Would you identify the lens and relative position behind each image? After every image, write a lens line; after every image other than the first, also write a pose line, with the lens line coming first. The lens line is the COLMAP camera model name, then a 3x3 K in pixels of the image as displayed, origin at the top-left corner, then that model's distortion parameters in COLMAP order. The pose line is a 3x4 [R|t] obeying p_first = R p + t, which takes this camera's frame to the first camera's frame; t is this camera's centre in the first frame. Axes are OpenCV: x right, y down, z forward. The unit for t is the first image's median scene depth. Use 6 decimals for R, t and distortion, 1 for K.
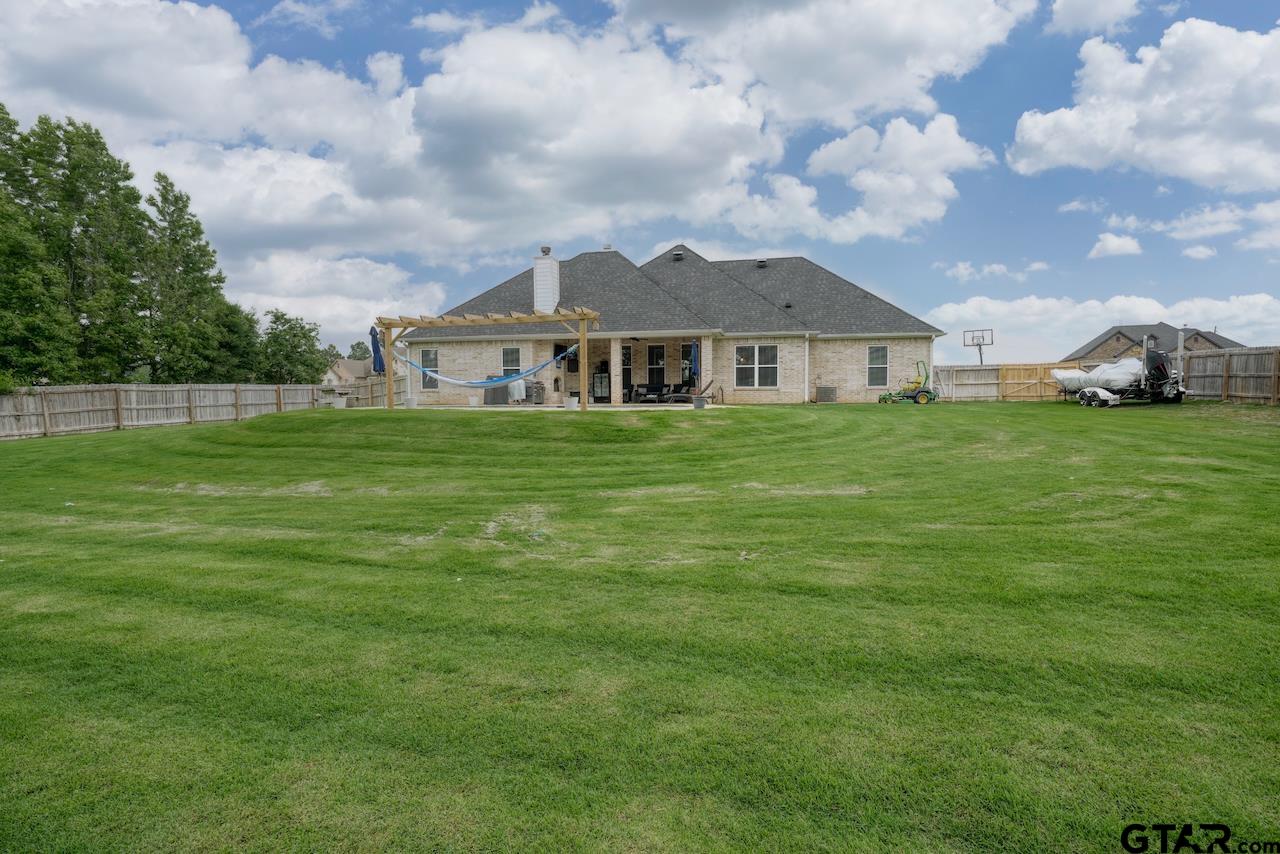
lens RADIAL K [[614.3, 0, 647.4], [0, 614.3, 423.4], [0, 0, 1]] dist [-0.000984, 0.000006]
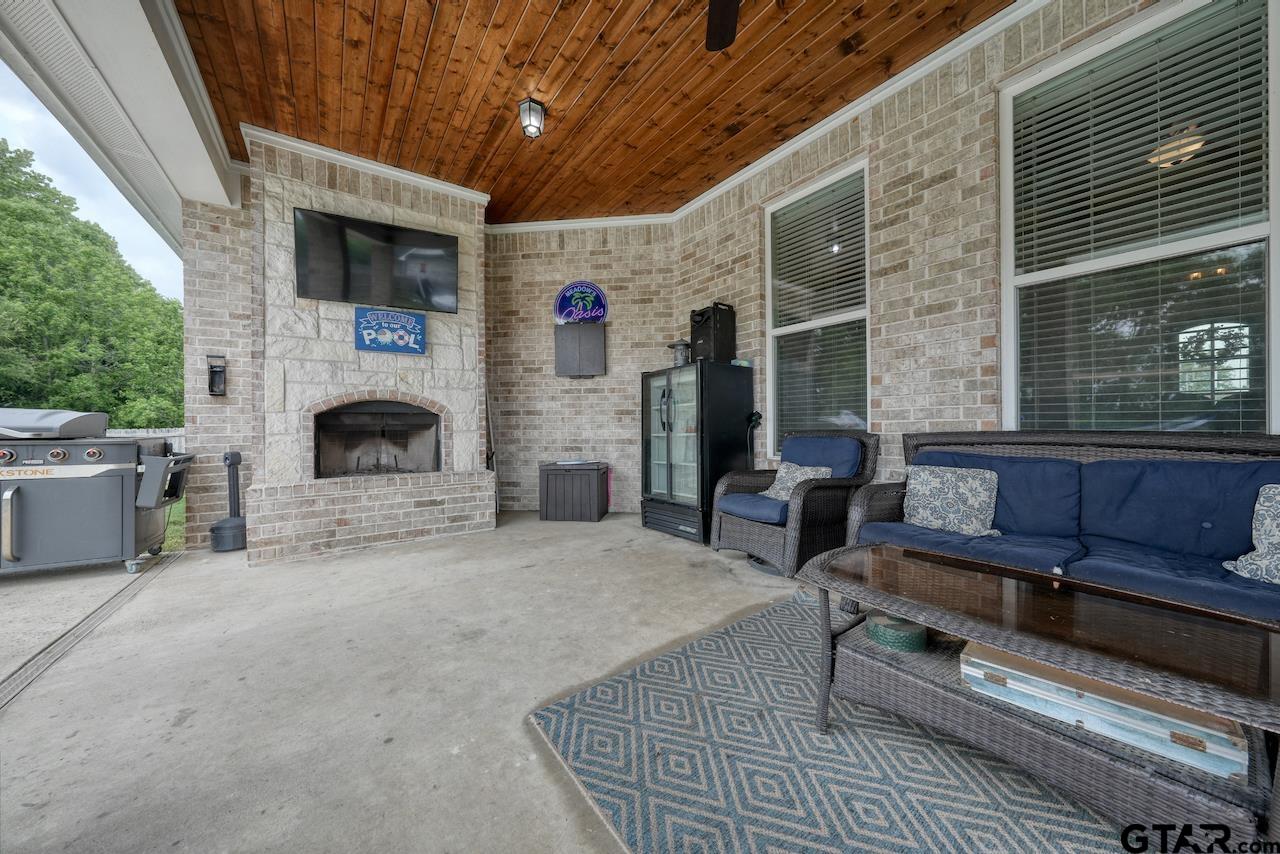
lens RADIAL K [[438.9, 0, 641.6], [0, 438.9, 425.6], [0, 0, 1]] dist [-0.002789, 0.000206]
pose [[0.745822, 0.000998, -0.666145, 0.003874], [-0.026651, 0.999243, -0.028343, -0.067304], [0.665612, 0.038892, 0.745284, 0.982678]]
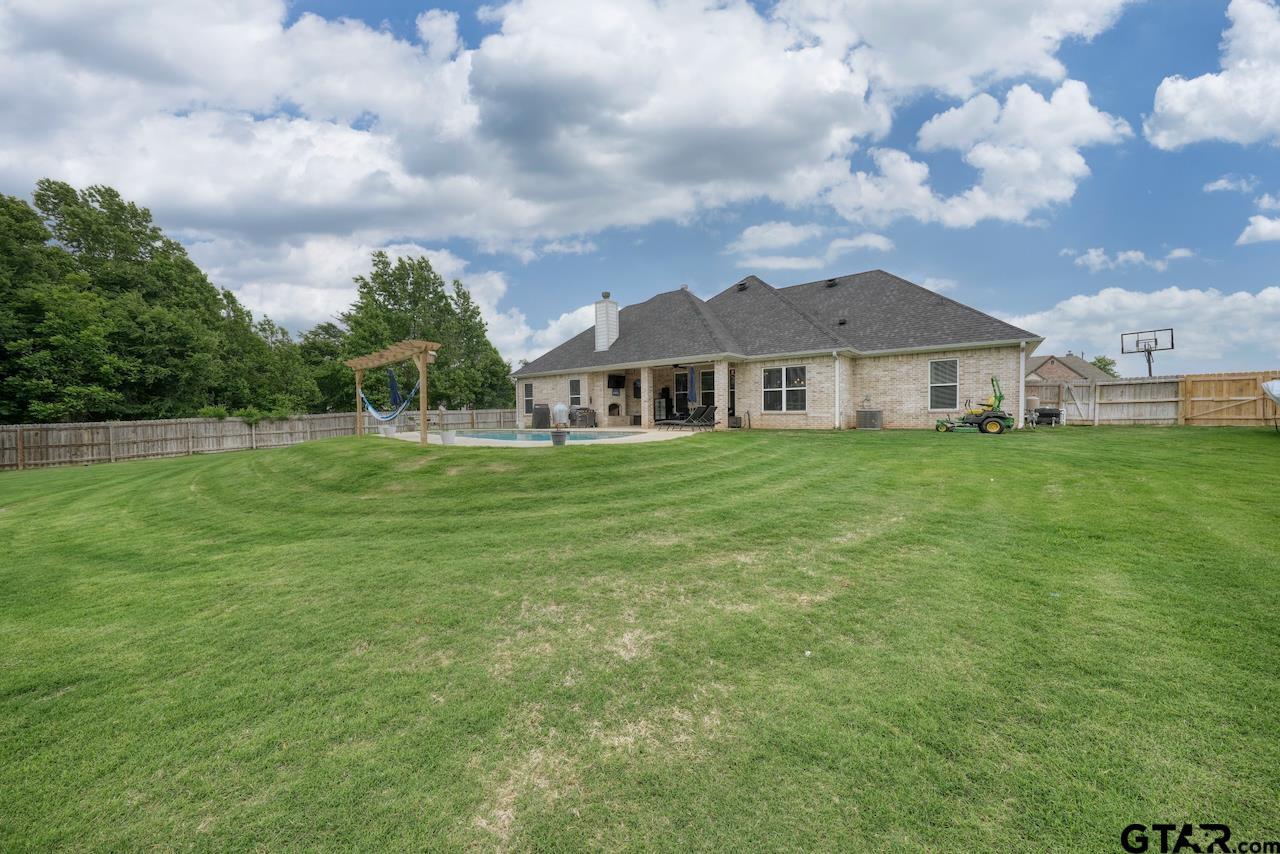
lens RADIAL K [[438.9, 0, 641.6], [0, 438.9, 425.6], [0, 0, 1]] dist [-0.002789, 0.000206]
pose [[0.891940, 0.008979, -0.452066, 0.282094], [-0.012870, 0.999902, -0.005533, -0.029889], [0.451971, 0.010753, 0.891968, 0.293791]]
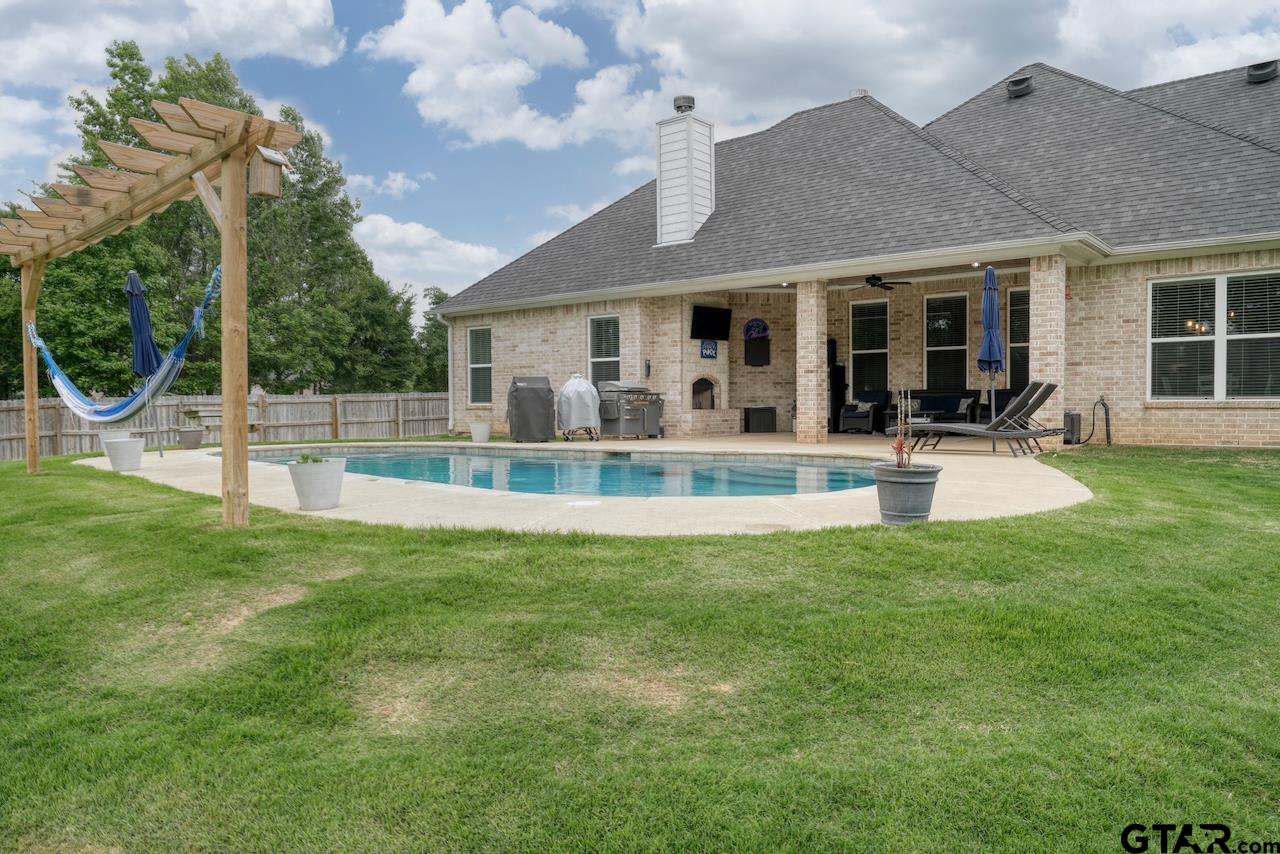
lens RADIAL K [[863.3, 0, 640.0], [0, 863.3, 427.0], [0, 0, 1]] dist [-0.002279, 0.003471]
pose [[0.888620, 0.012683, -0.458469, 0.109313], [-0.017914, 0.999815, -0.007064, -0.033860], [0.458294, 0.014490, 0.888683, 0.418472]]
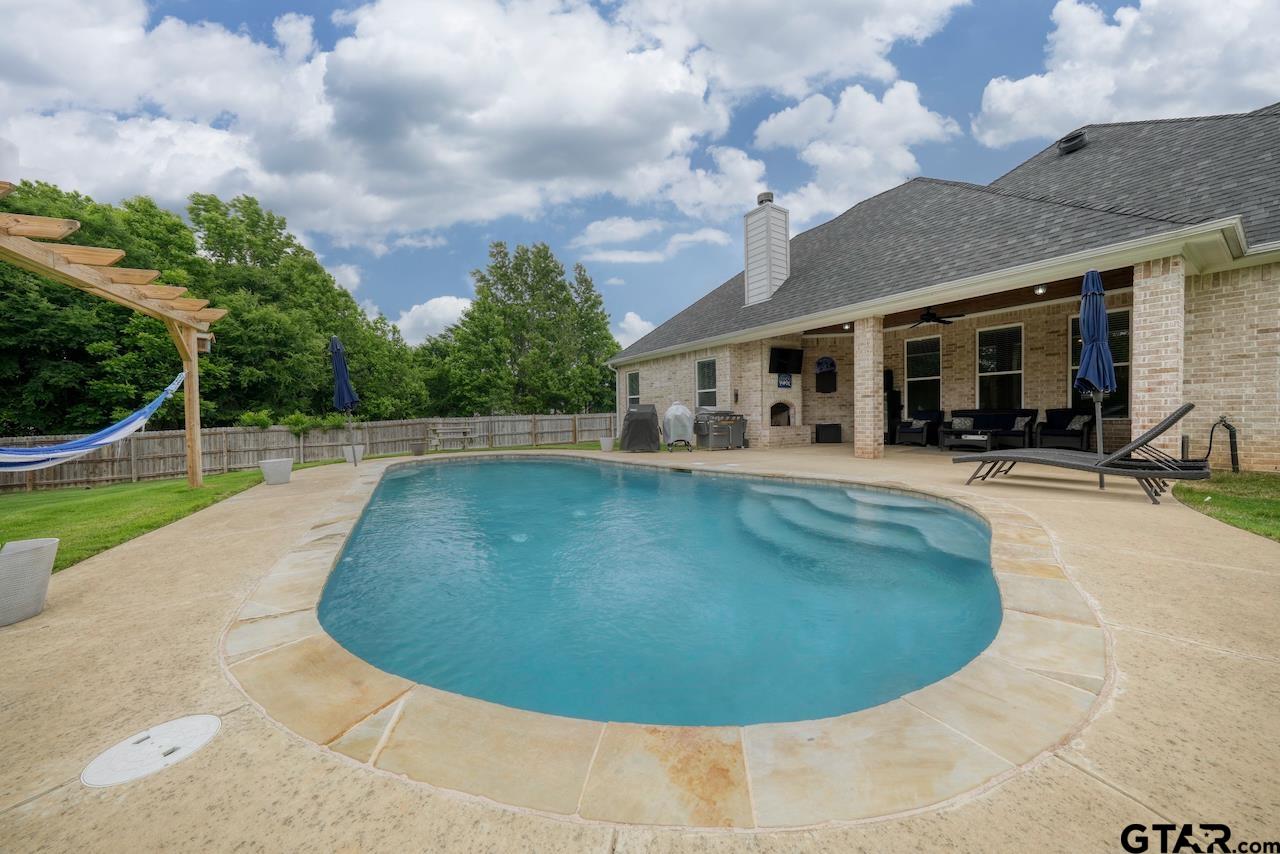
lens RADIAL K [[438.9, 0, 641.6], [0, 438.9, 425.6], [0, 0, 1]] dist [-0.002789, 0.000206]
pose [[0.713941, 0.010334, -0.700129, 0.060641], [-0.018917, 0.999811, -0.004533, -0.048784], [0.699950, 0.016481, 0.714002, 0.611198]]
